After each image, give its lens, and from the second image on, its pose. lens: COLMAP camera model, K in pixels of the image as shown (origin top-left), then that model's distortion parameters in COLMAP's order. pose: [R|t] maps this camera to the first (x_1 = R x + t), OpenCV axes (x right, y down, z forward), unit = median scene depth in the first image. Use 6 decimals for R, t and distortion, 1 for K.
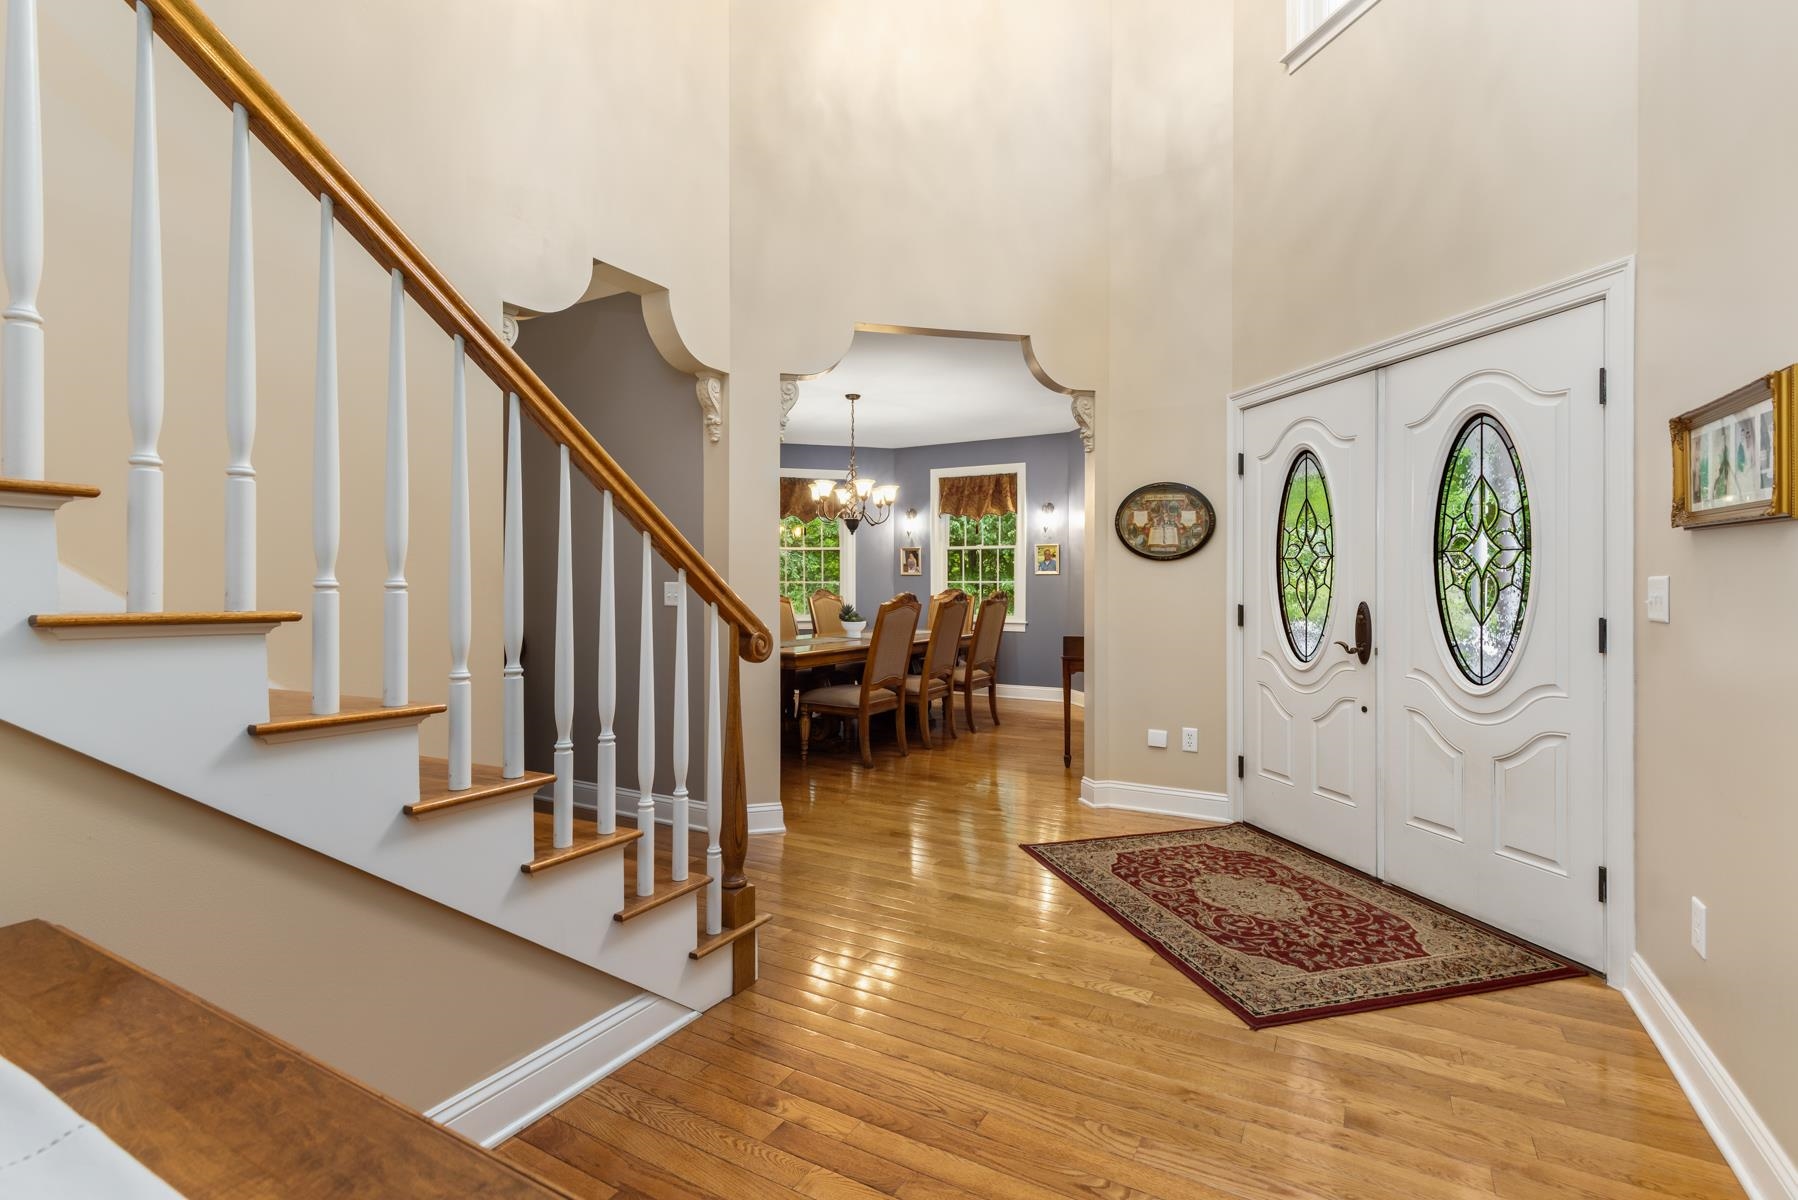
lens RADIAL K [[838.5, 0, 903.4], [0, 838.5, 581.5], [0, 0, 1]] dist [0.013371, -0.000249]
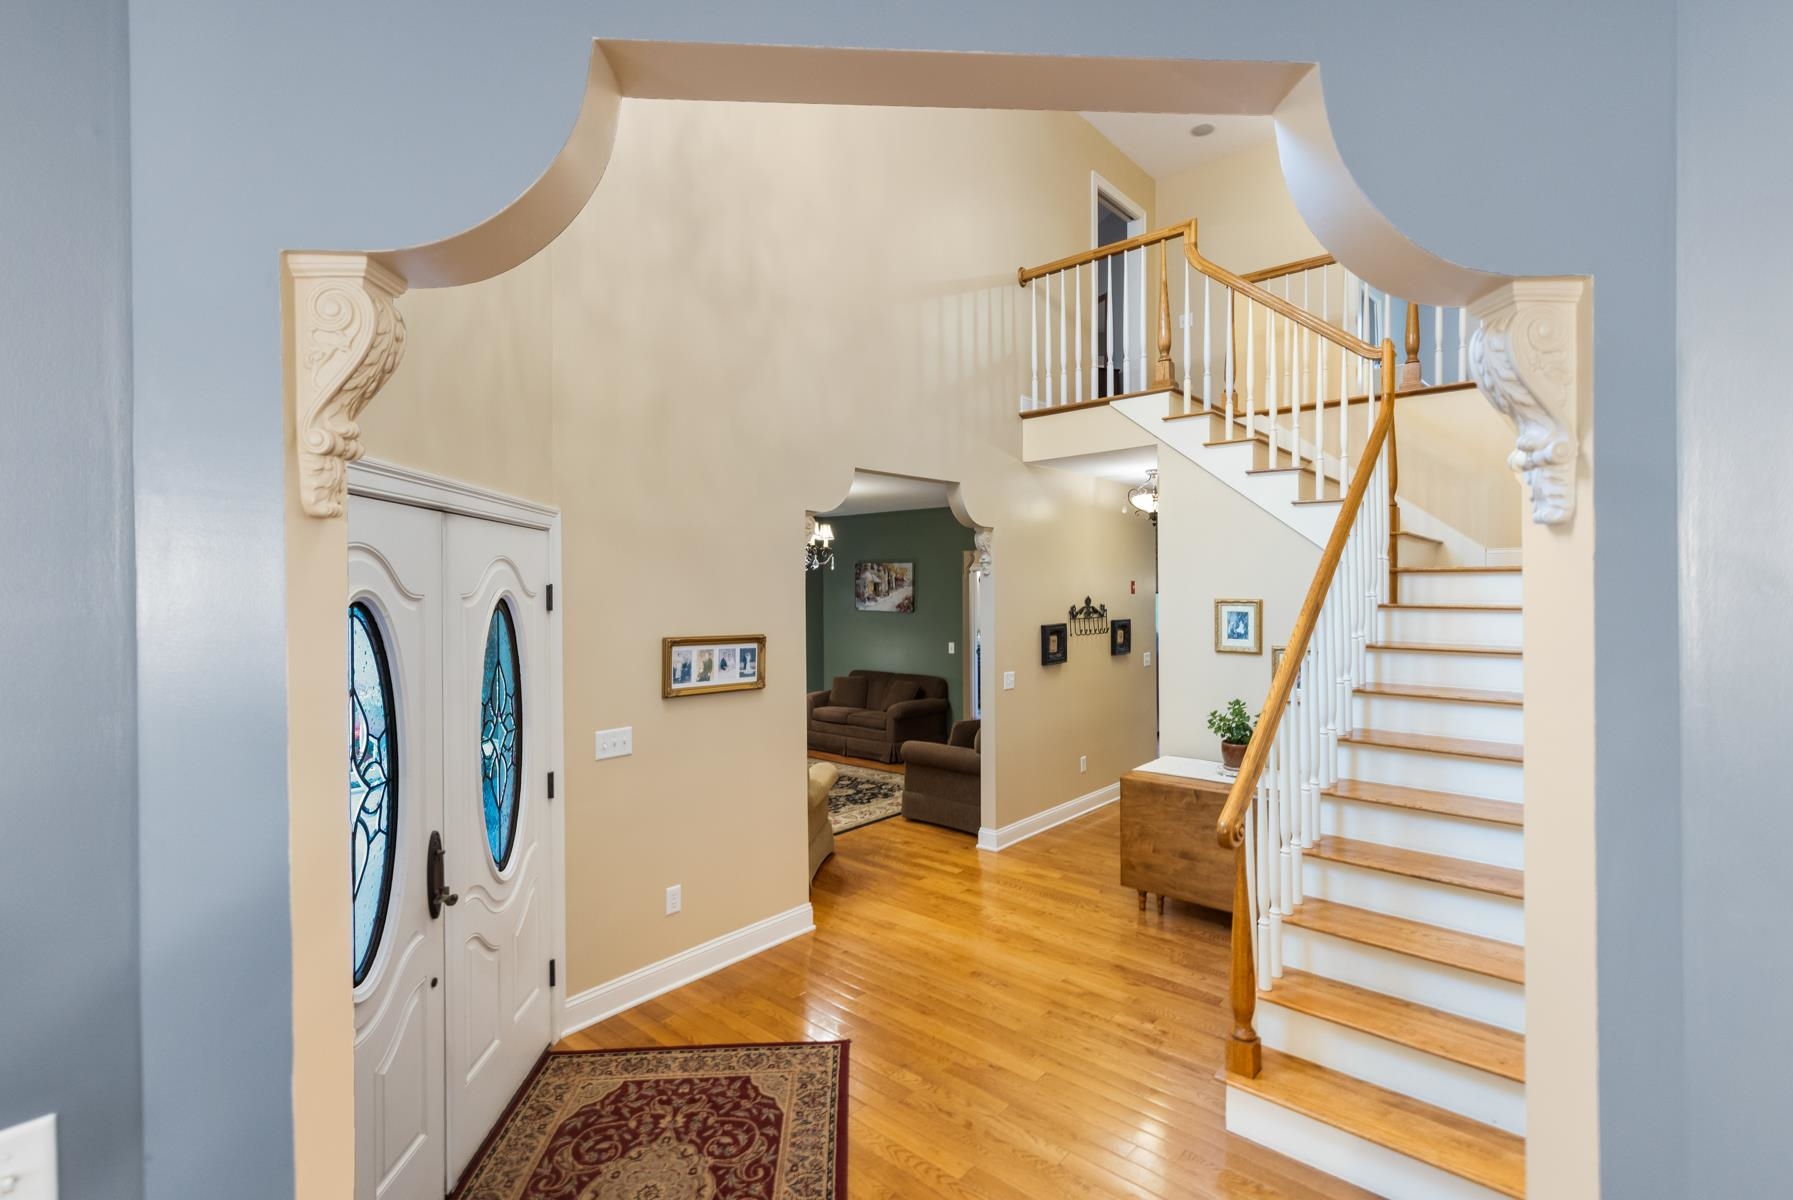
lens RADIAL K [[821.5, 0, 902.4], [0, 821.5, 594.0], [0, 0, 1]] dist [0.009466, -0.001534]
pose [[-0.979610, 0.010620, 0.200627, 0.018102], [0.011166, 0.999936, 0.001588, -0.200734], [-0.200597, 0.003795, -0.979666, 1.852984]]
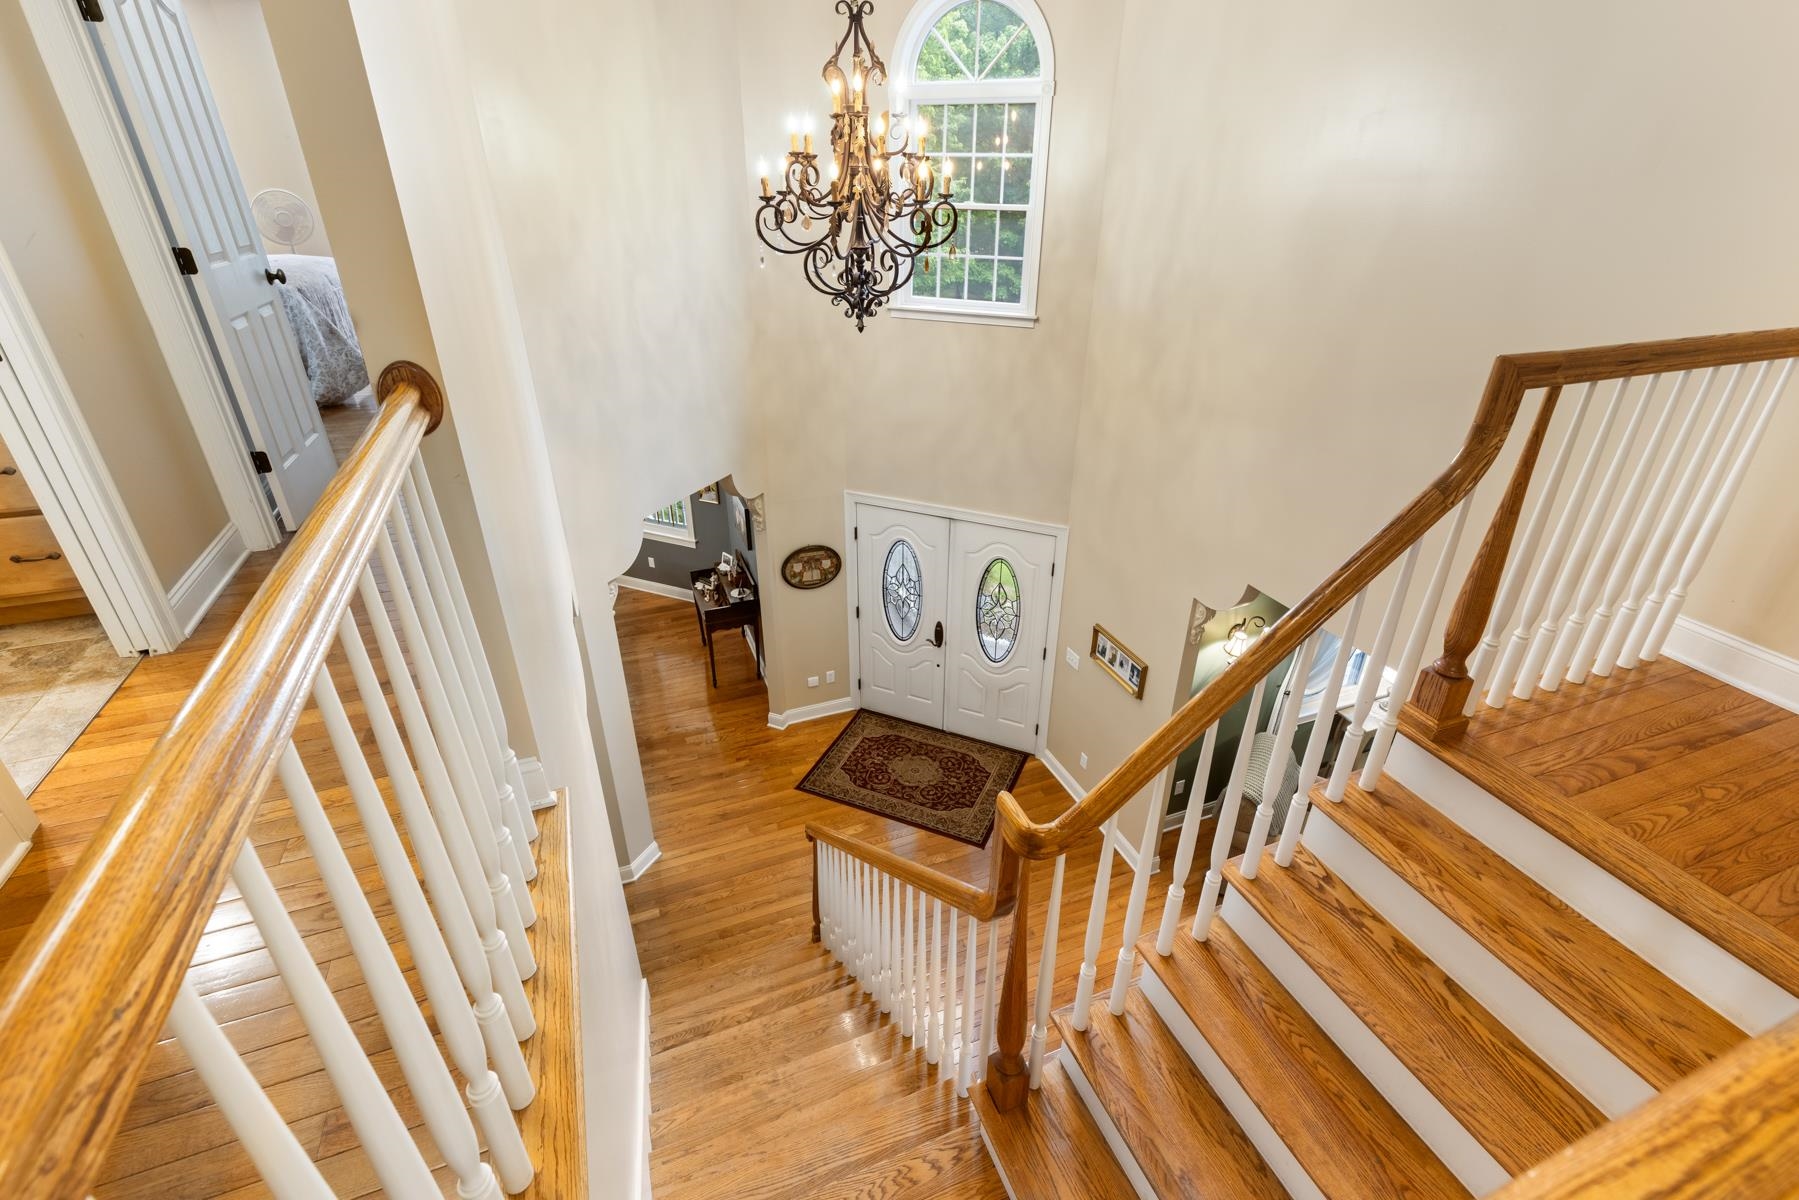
lens RADIAL K [[824.3, 0, 905.4], [0, 824.3, 594.0], [0, 0, 1]] dist [0.009466, -0.001534]
pose [[0.626681, -0.357306, 0.692534, -1.006617], [-0.008538, 0.885487, 0.464585, -1.117055], [-0.779229, -0.297060, 0.551867, -0.027869]]
